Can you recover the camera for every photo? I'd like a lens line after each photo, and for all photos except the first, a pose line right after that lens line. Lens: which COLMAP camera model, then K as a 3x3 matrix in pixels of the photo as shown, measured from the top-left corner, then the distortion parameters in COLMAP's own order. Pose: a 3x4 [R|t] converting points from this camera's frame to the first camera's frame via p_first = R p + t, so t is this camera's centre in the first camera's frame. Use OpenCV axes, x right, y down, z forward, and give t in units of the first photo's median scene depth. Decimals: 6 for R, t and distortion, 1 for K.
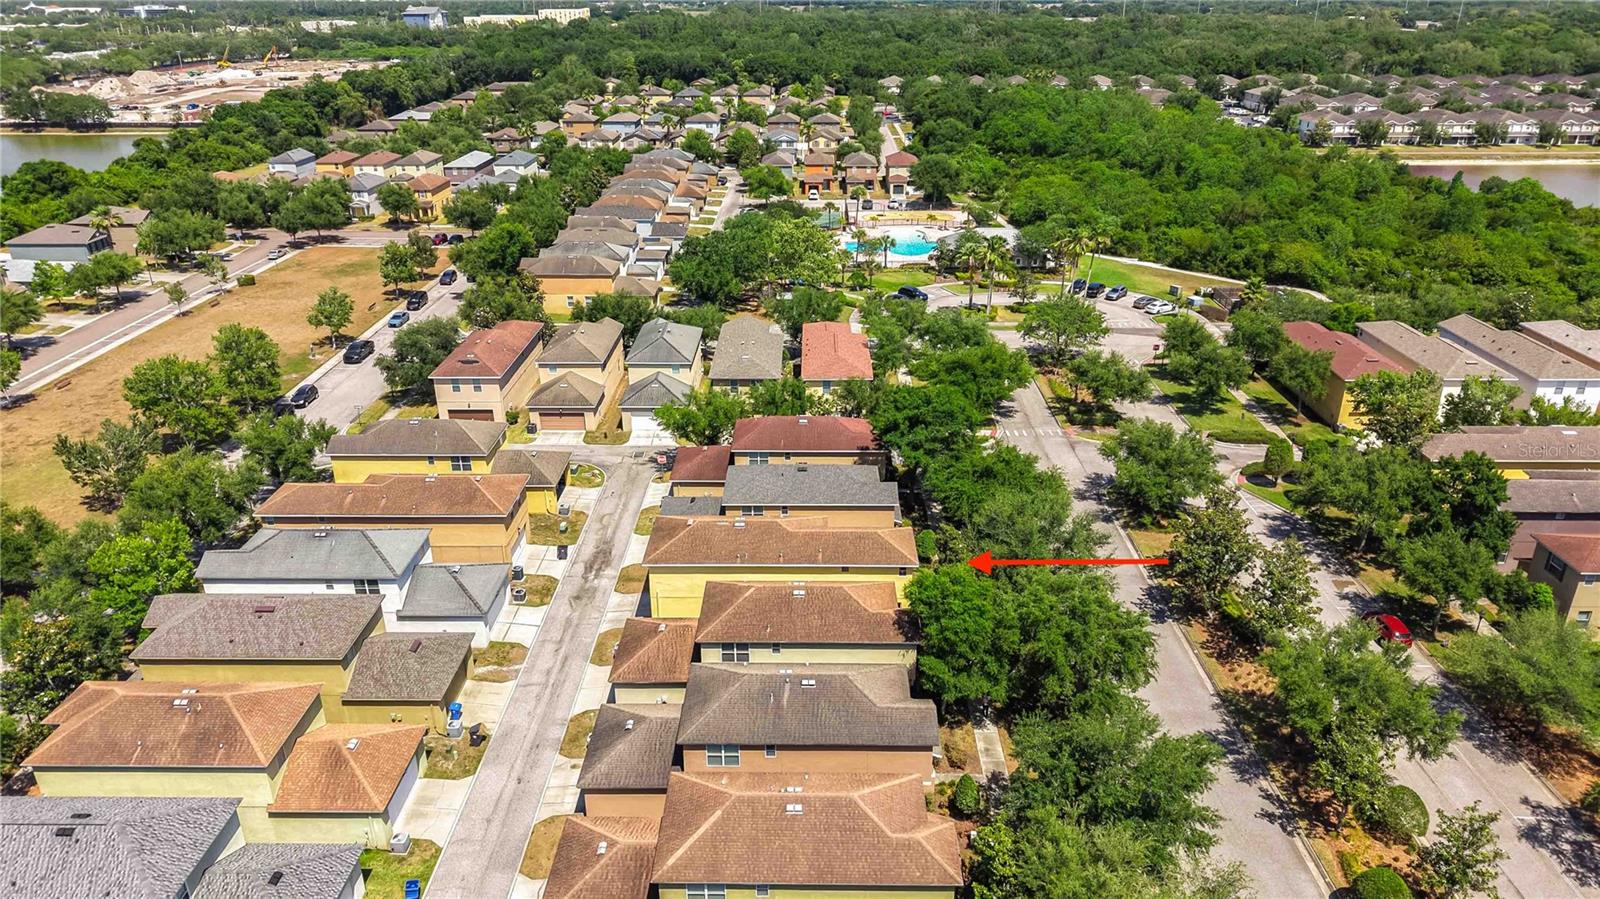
lens RADIAL K [[1070.2, 0, 800.0], [0, 1070.2, 449.5], [0, 0, 1]] dist [0.025962, -0.024367]
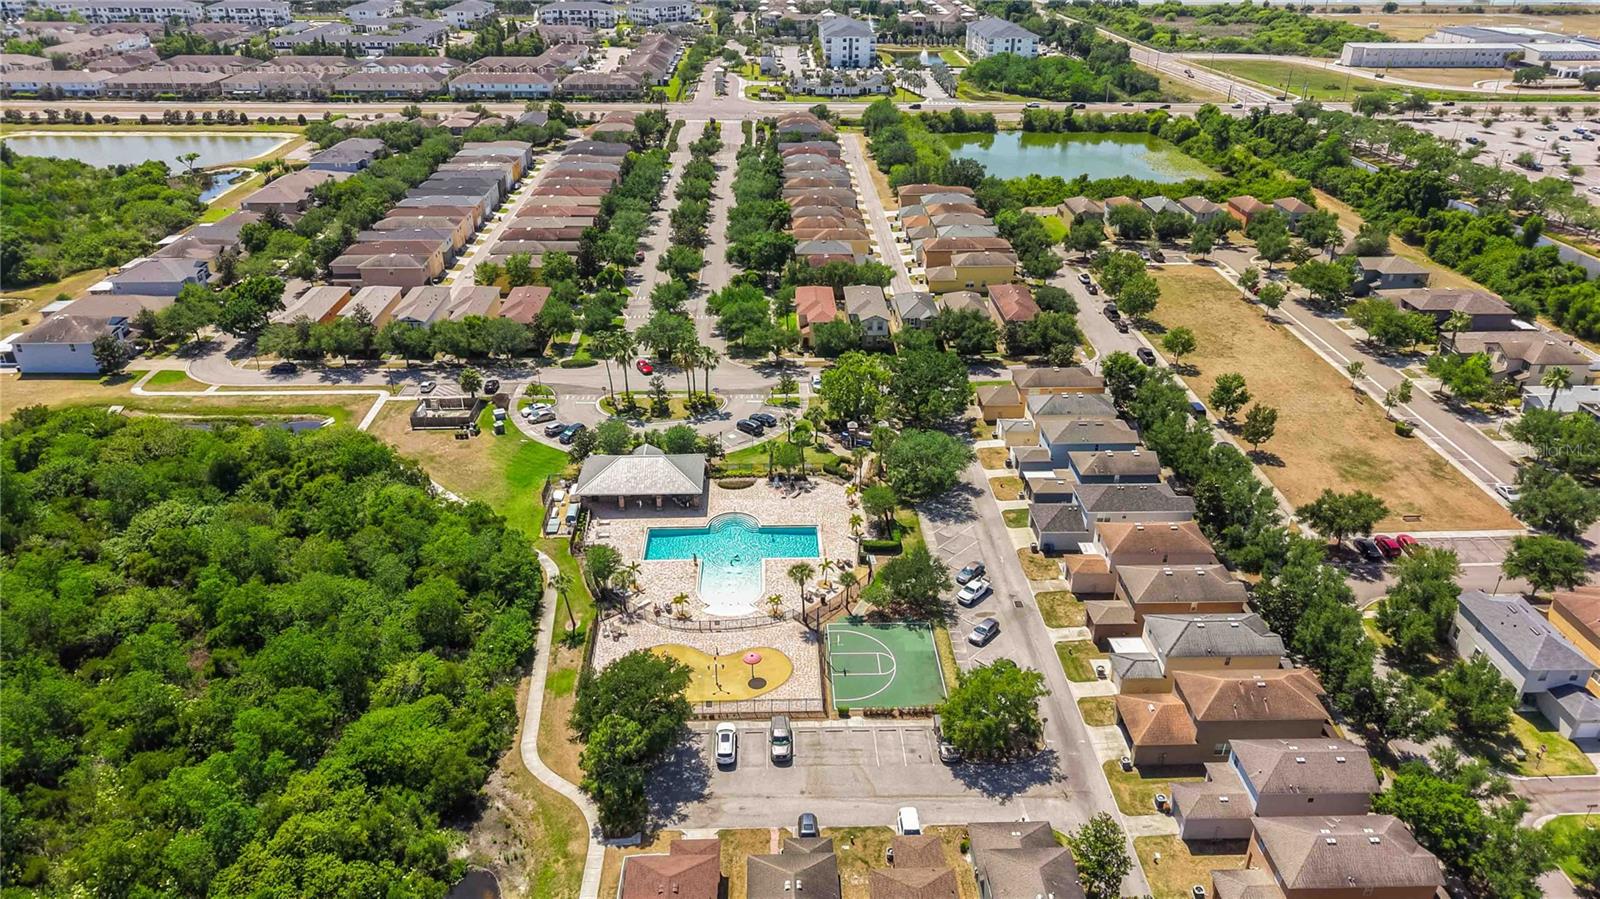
lens RADIAL K [[1056.3, 0, 800.0], [0, 1056.3, 449.5], [0, 0, 1]] dist [0.122361, -0.307550]
pose [[-0.998894, 0.018322, -0.043307, 0.140733], [-0.022001, 0.631846, 0.774782, -1.304037], [0.041559, 0.774877, -0.630744, 2.320820]]
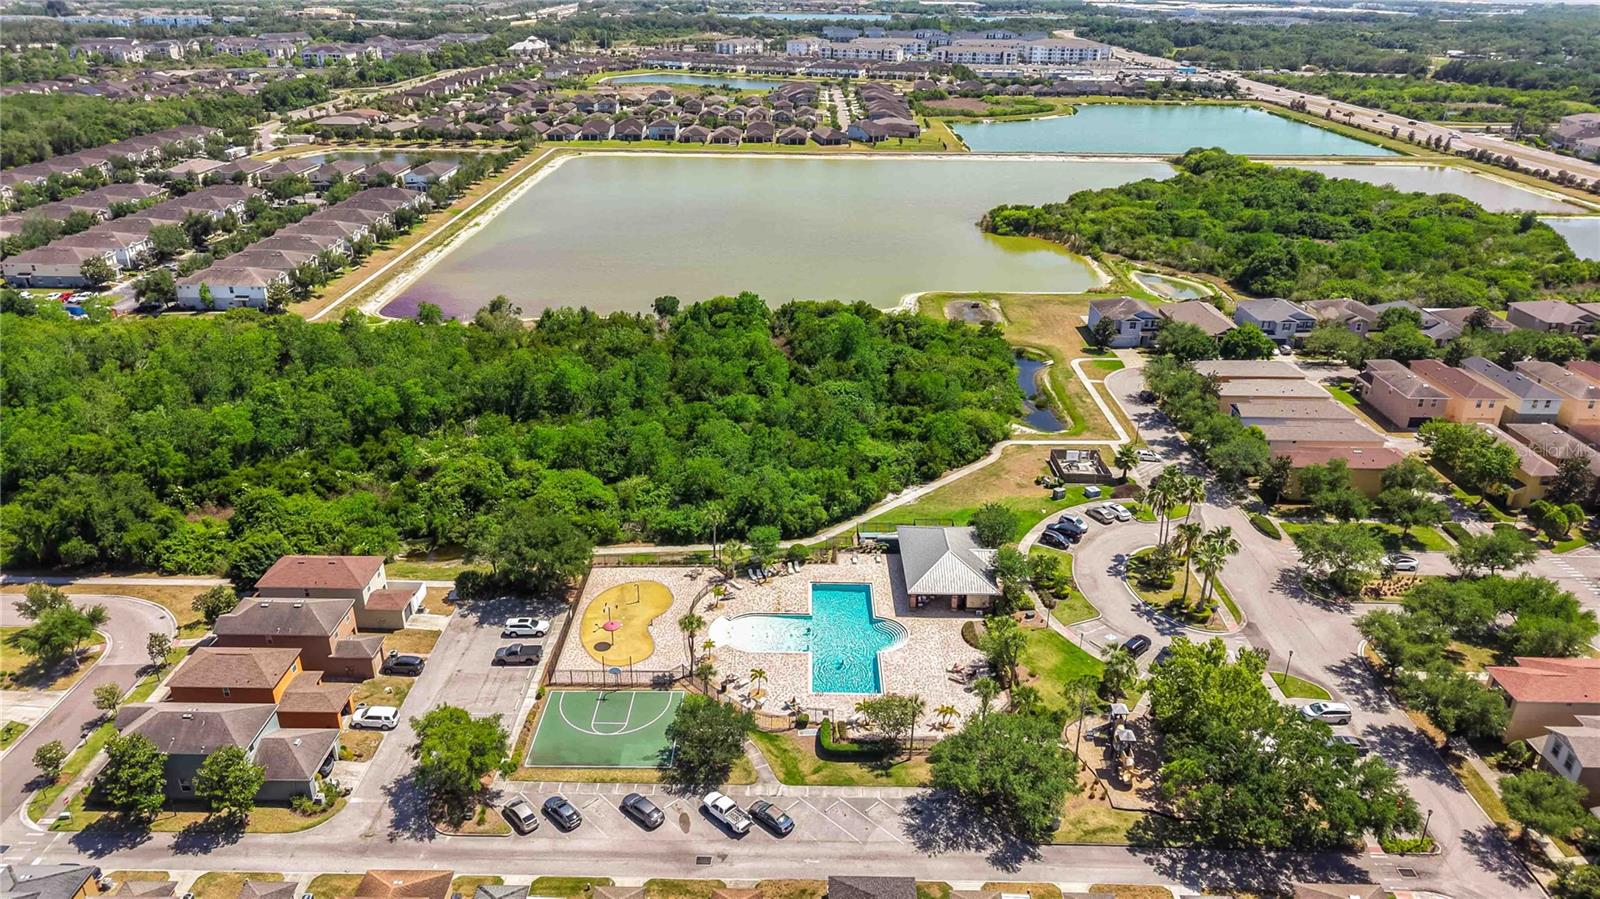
lens RADIAL K [[1066.4, 0, 800.0], [0, 1066.4, 449.5], [0, 0, 1]] dist [0.039539, -0.046445]
pose [[-0.005676, -0.404896, 0.914345, -0.752225], [0.385267, 0.842888, 0.375645, -0.897586], [-0.922788, 0.354399, 0.151209, 1.456994]]
